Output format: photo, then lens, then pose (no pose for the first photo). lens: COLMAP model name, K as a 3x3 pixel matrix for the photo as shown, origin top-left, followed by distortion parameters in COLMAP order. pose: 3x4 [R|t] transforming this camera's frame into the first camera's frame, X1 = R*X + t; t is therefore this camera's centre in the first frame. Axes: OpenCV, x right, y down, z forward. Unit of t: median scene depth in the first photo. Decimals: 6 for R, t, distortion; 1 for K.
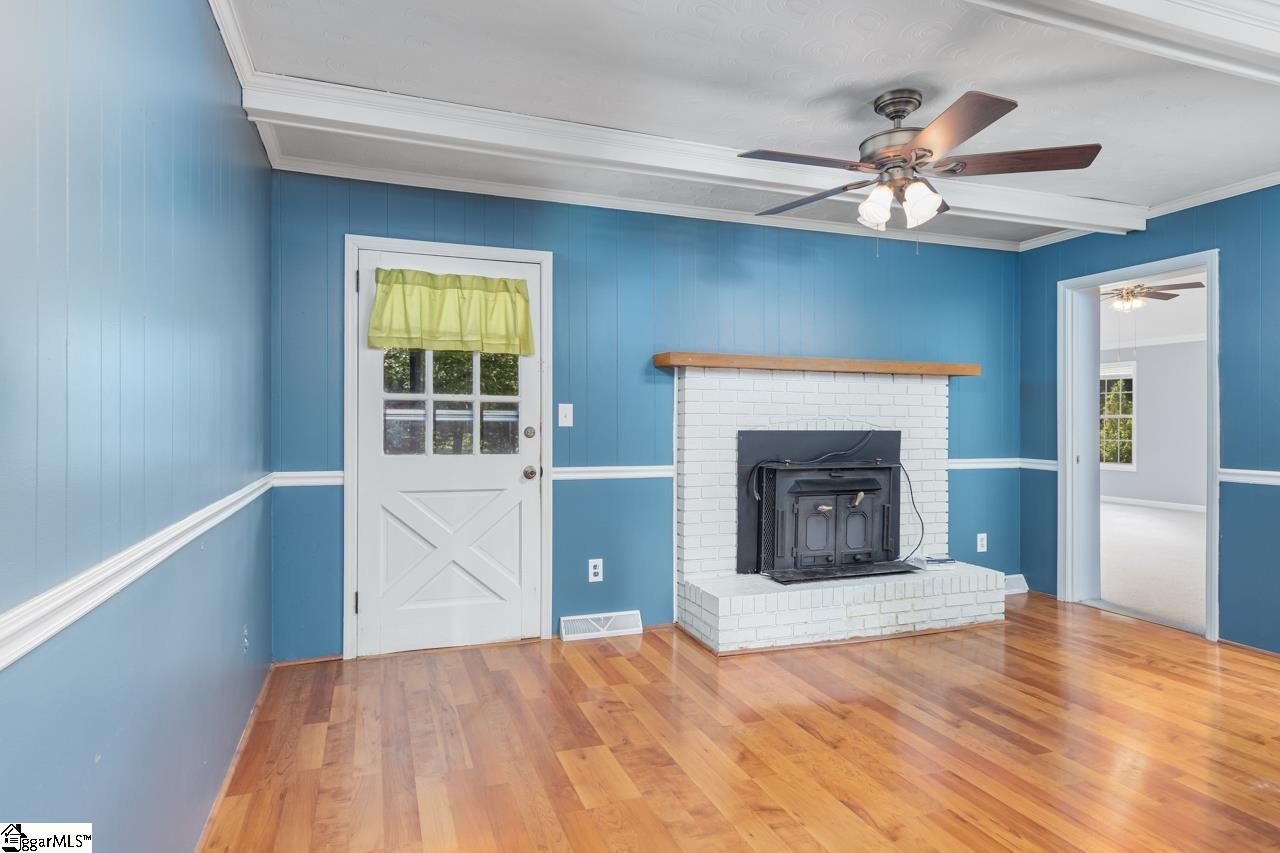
lens RADIAL K [[705.1, 0, 620.6], [0, 705.1, 430.9], [0, 0, 1]] dist [0.016648, -0.002402]
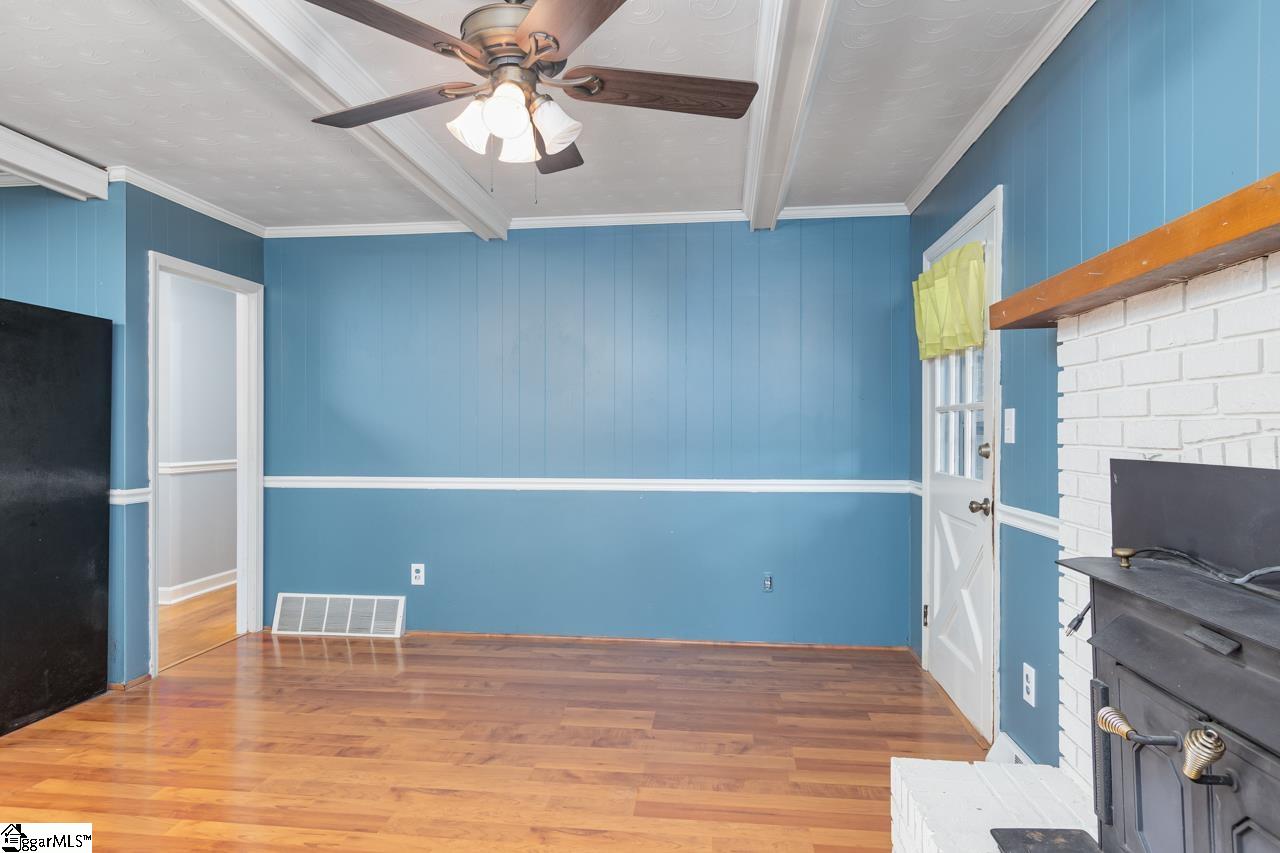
lens RADIAL K [[705.1, 0, 620.6], [0, 705.1, 430.9], [0, 0, 1]] dist [0.016648, -0.002402]
pose [[-0.433648, -0.006785, -0.901057, 0.971191], [-0.008390, 0.999959, -0.003492, -0.018928], [0.901043, 0.006045, -0.433687, 1.391201]]
